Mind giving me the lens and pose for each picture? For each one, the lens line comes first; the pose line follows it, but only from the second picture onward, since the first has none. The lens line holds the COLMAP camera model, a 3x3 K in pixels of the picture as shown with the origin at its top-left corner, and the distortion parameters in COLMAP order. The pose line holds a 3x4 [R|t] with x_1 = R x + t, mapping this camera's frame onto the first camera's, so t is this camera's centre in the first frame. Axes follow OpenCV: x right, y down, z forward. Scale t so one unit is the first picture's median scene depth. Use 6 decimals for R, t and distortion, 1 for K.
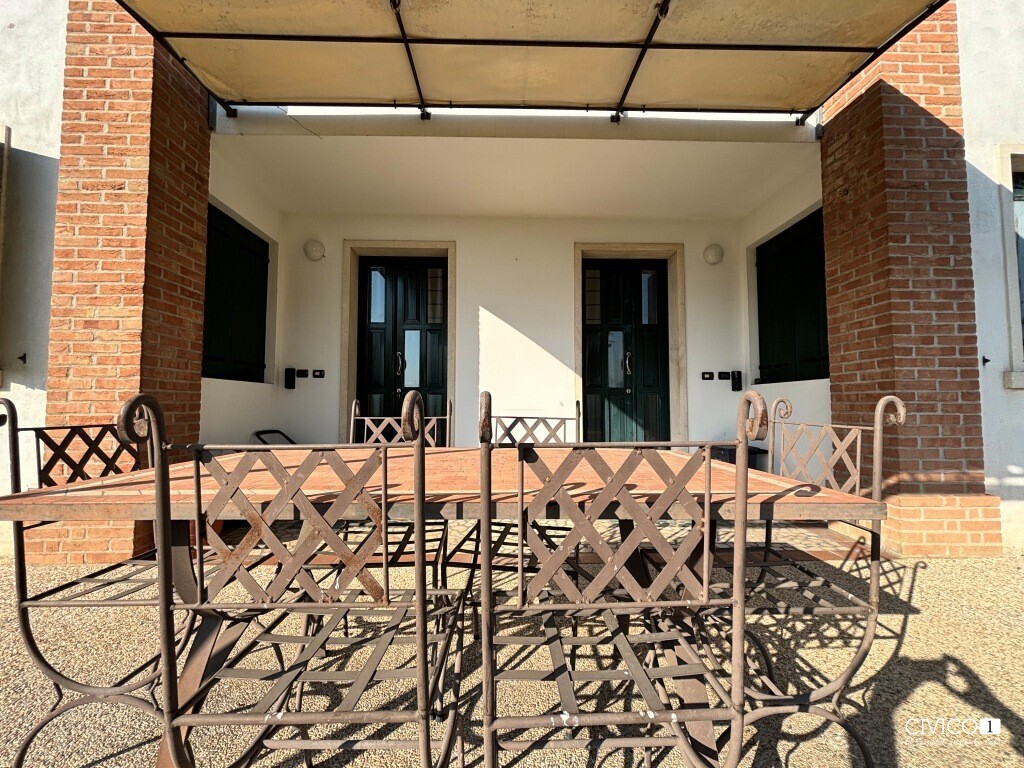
lens RADIAL K [[413.7, 0, 505.0], [0, 413.7, 383.5], [0, 0, 1]] dist [0.007848, -0.000692]
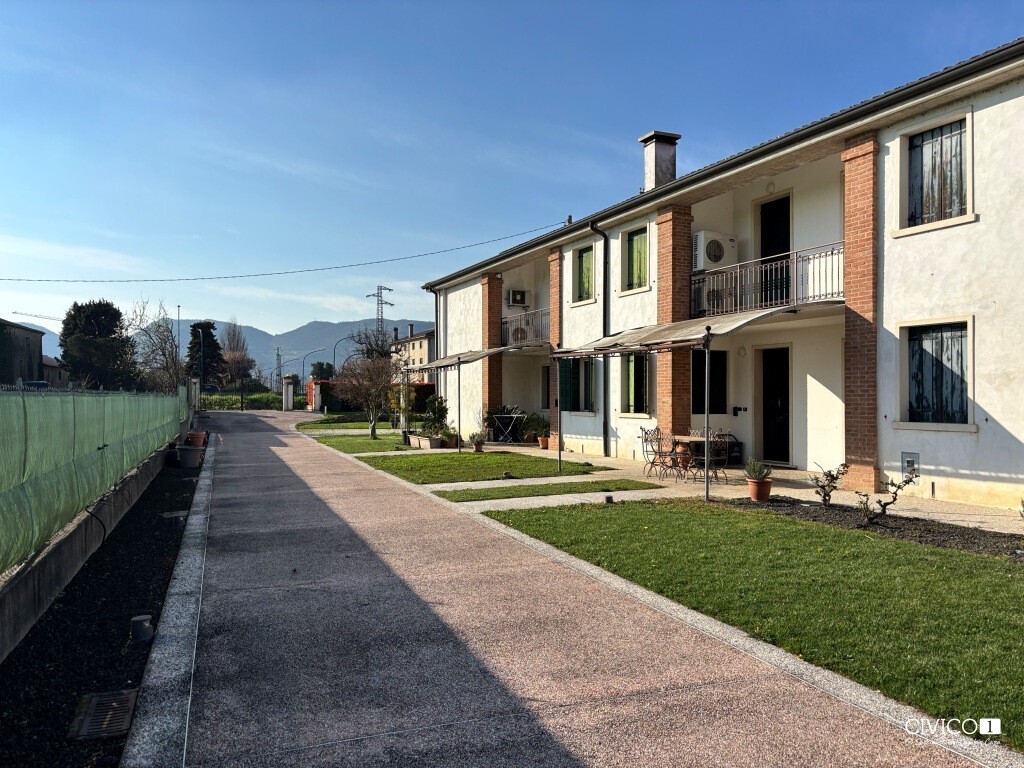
lens RADIAL K [[778.6, 0, 506.3], [0, 778.6, 388.5], [0, 0, 1]] dist [0.048016, -0.037479]
pose [[0.399455, -0.010913, -0.916688, 4.460789], [0.048698, 0.998770, 0.009331, -0.368182], [0.915459, -0.048368, 0.399495, -2.828560]]
